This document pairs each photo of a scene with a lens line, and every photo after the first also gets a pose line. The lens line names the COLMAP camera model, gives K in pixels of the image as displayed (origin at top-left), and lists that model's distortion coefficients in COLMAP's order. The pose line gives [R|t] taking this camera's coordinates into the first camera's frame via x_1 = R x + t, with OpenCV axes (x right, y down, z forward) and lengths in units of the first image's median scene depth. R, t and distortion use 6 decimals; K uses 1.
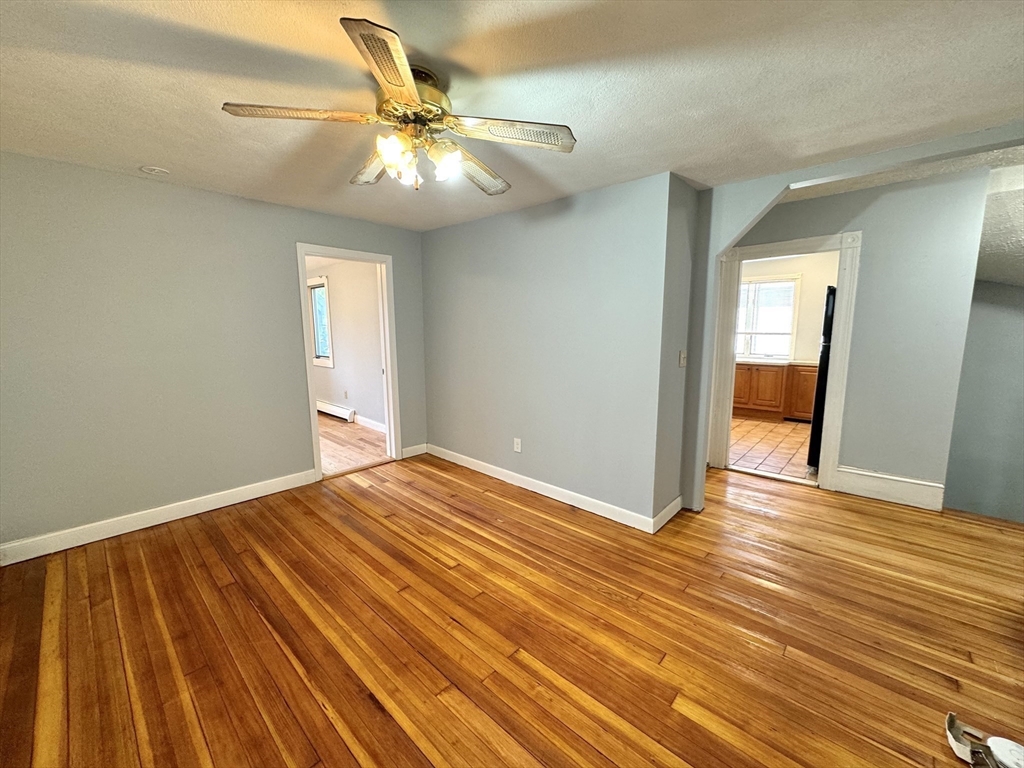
lens RADIAL K [[408.5, 0, 511.1], [0, 408.5, 382.4], [0, 0, 1]] dist [-0.001315, 0.000590]
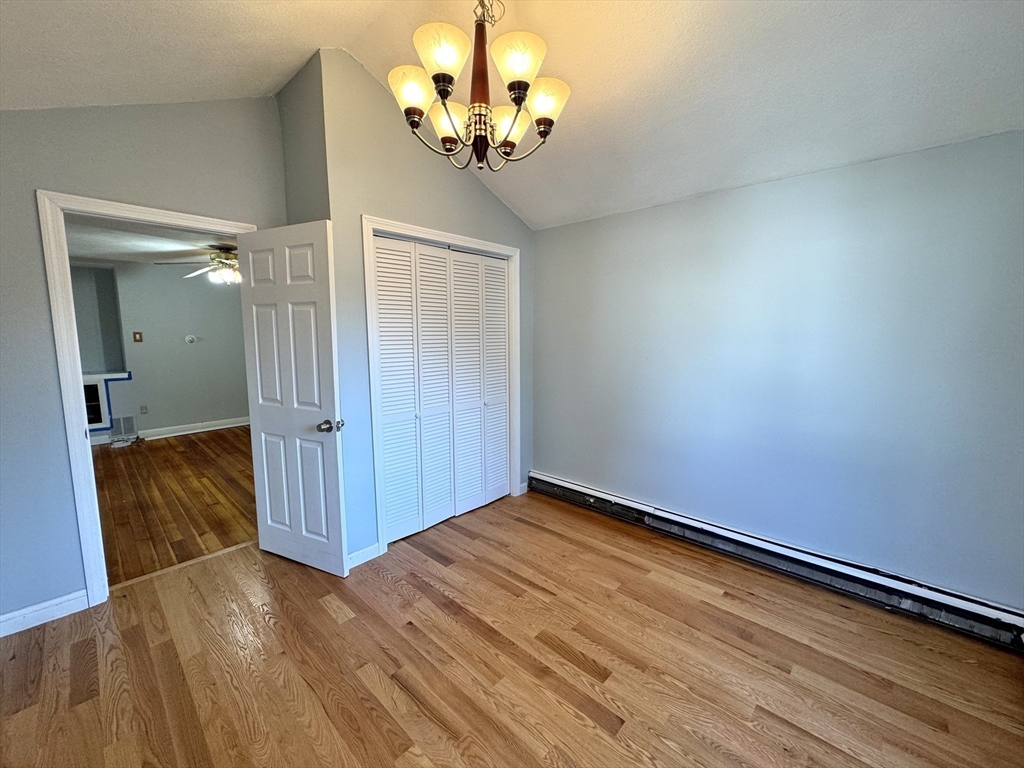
lens RADIAL K [[408.5, 0, 511.1], [0, 408.5, 382.4], [0, 0, 1]] dist [-0.001315, 0.000590]
pose [[-0.999880, 0.004498, 0.014791, -1.557129], [0.008206, 0.965252, 0.261193, -0.388462], [-0.013102, 0.261283, -0.965173, 2.729066]]
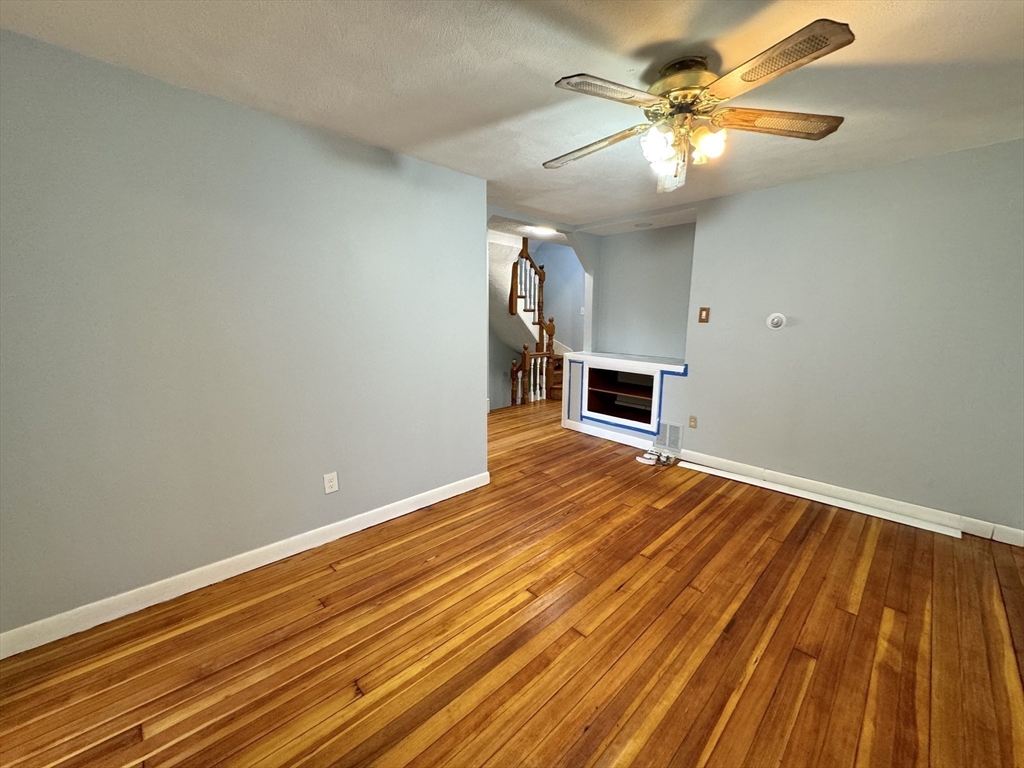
lens RADIAL K [[408.5, 0, 511.1], [0, 408.5, 382.4], [0, 0, 1]] dist [-0.001315, 0.000590]
pose [[0.057461, -0.164411, 0.984717, -0.984031], [0.132211, 0.978912, 0.155727, -0.124807], [-0.989555, 0.121242, 0.077986, 1.004911]]
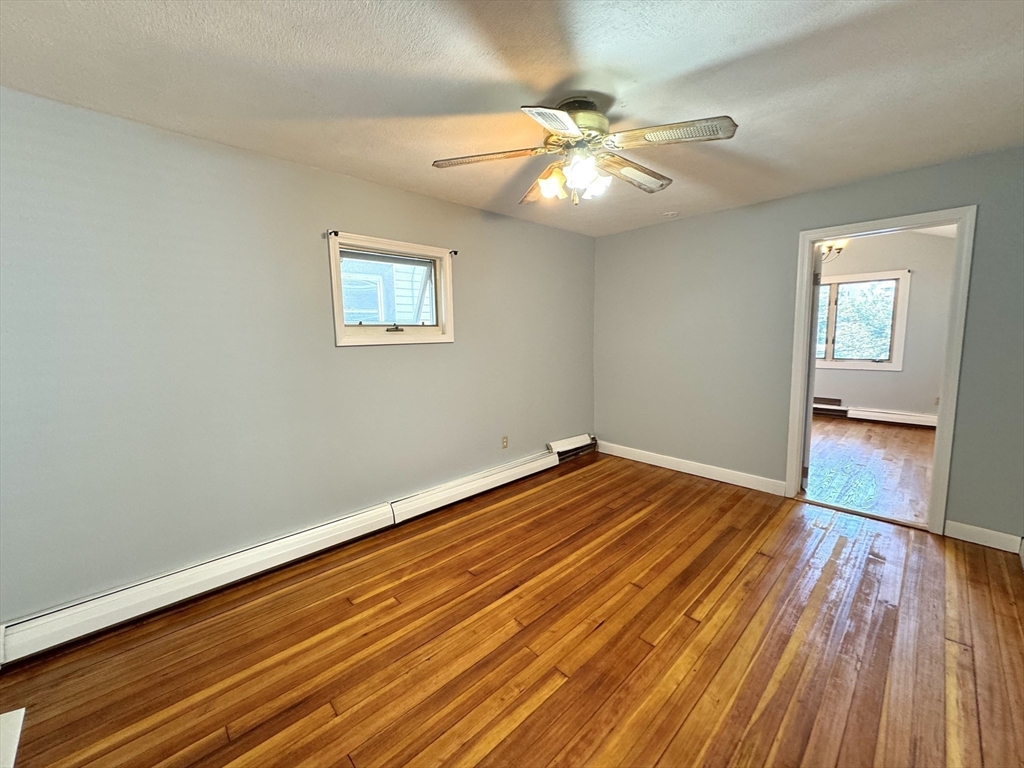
lens RADIAL K [[408.5, 0, 511.1], [0, 408.5, 382.4], [0, 0, 1]] dist [-0.001315, 0.000590]
pose [[-0.065281, 0.127248, -0.989720, 0.688975], [-0.120672, 0.983550, 0.134414, -0.085992], [0.990544, 0.128206, -0.048852, 0.676271]]
